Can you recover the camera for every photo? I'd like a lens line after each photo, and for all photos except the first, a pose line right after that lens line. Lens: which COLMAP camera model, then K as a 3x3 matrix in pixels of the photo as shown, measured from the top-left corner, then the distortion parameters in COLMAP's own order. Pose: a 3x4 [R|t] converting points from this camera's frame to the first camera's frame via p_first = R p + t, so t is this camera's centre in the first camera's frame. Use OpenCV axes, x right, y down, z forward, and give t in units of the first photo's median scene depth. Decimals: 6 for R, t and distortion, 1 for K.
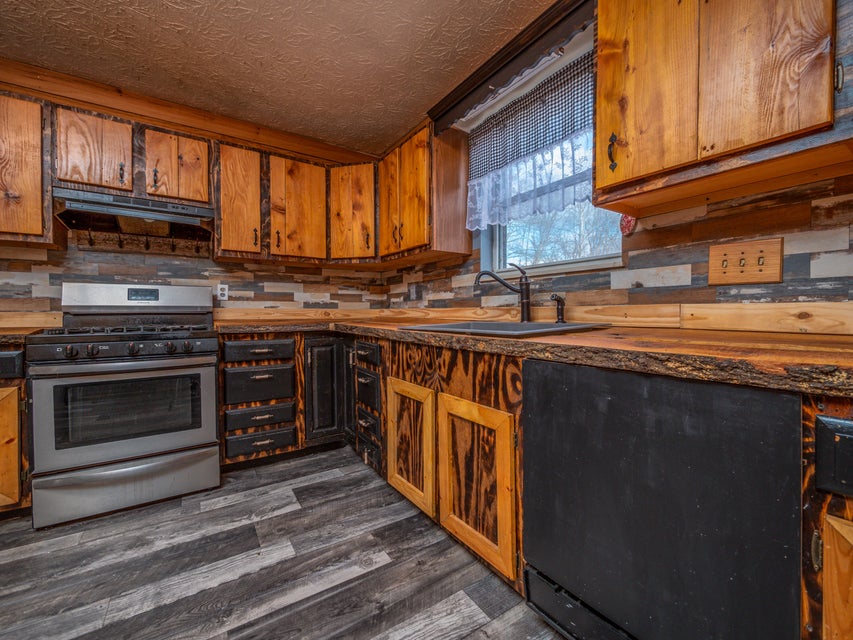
lens RADIAL K [[360.3, 0, 439.6], [0, 360.3, 318.4], [0, 0, 1]] dist [0.004088, -0.001447]
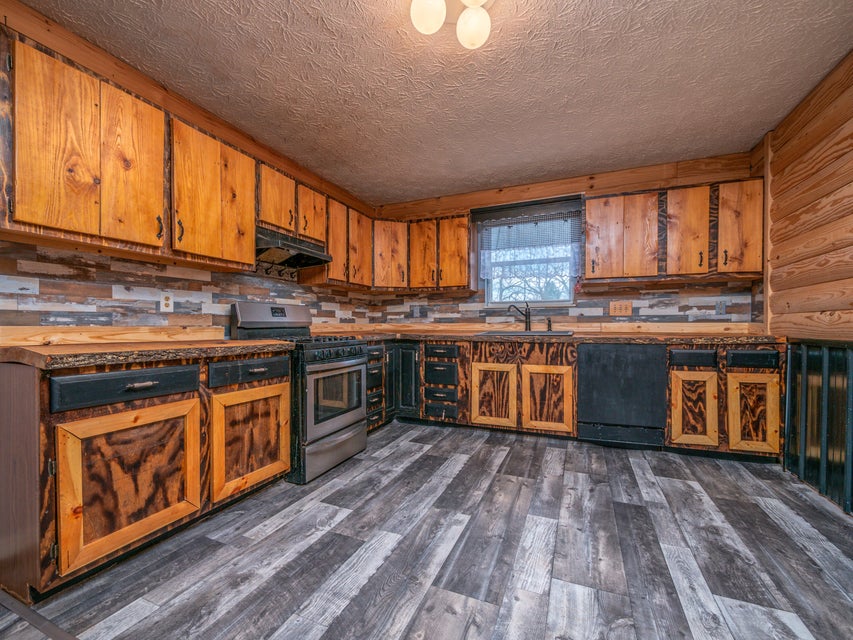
lens RADIAL K [[360.3, 0, 421.4], [0, 360.3, 333.2], [0, 0, 1]] dist [0.004088, -0.001447]
pose [[0.836992, -0.014142, 0.547032, -1.326328], [0.011273, 0.999899, 0.008601, 0.000330], [-0.547099, -0.001033, 0.837068, -0.348890]]
